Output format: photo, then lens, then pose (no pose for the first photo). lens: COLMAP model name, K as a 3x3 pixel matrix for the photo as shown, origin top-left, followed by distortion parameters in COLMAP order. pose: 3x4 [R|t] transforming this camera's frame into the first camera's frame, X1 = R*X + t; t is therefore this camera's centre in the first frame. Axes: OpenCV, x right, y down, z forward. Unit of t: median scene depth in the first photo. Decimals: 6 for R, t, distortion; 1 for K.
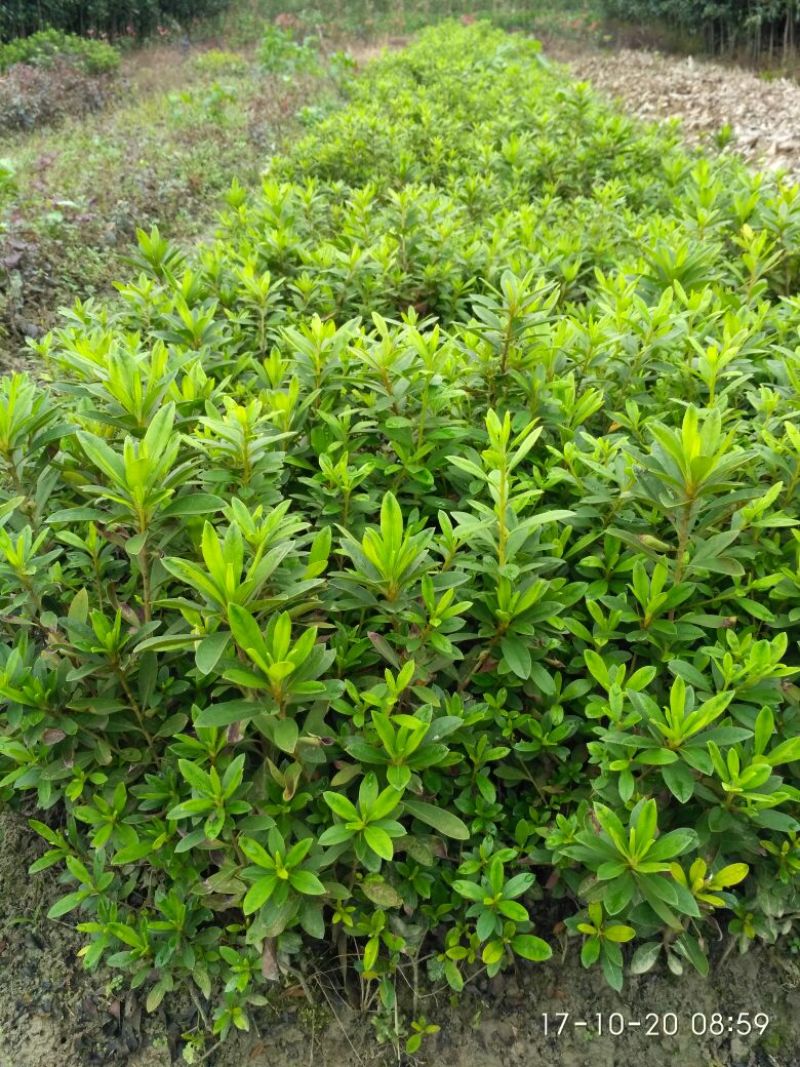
lens RADIAL K [[956.1, 0, 400.0], [0, 956.1, 533.5], [0, 0, 1]] dist [0.093014, -0.193806]
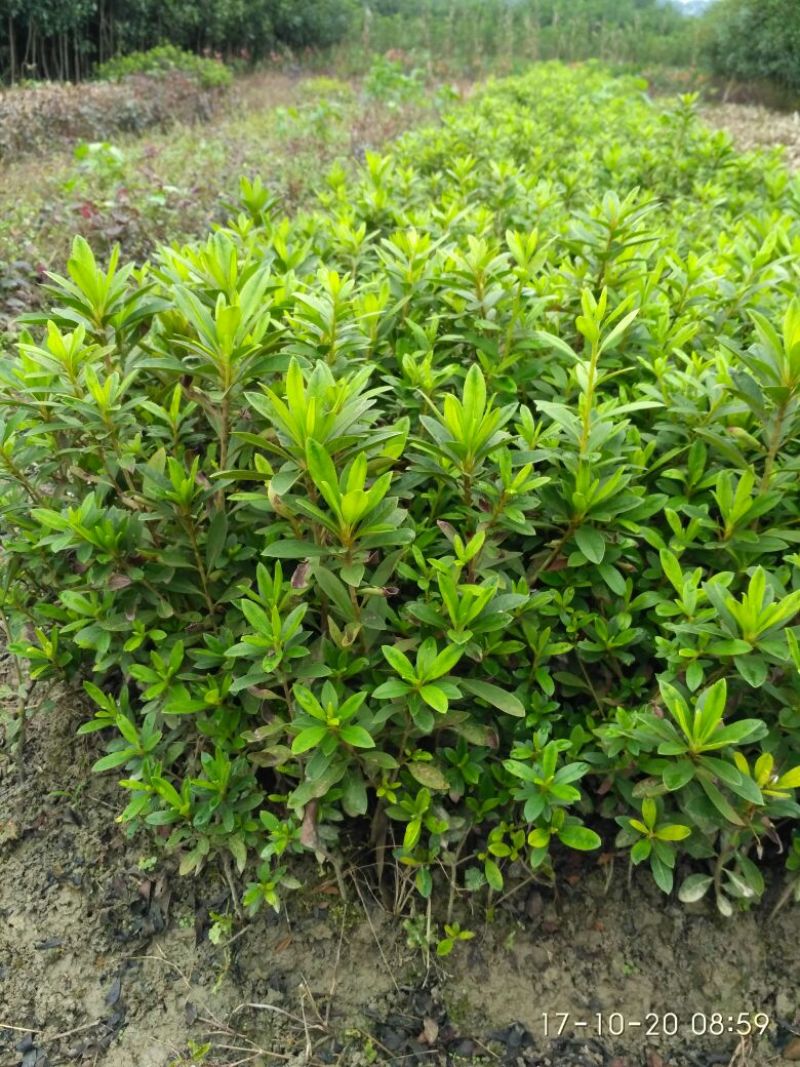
lens RADIAL K [[959.7, 0, 400.0], [0, 959.7, 533.5], [0, 0, 1]] dist [0.102073, -0.234976]
pose [[0.993491, 0.094429, -0.063701, -0.007479], [-0.096970, 0.994560, -0.038043, 0.148808], [0.059763, 0.043973, 0.997244, 0.009604]]
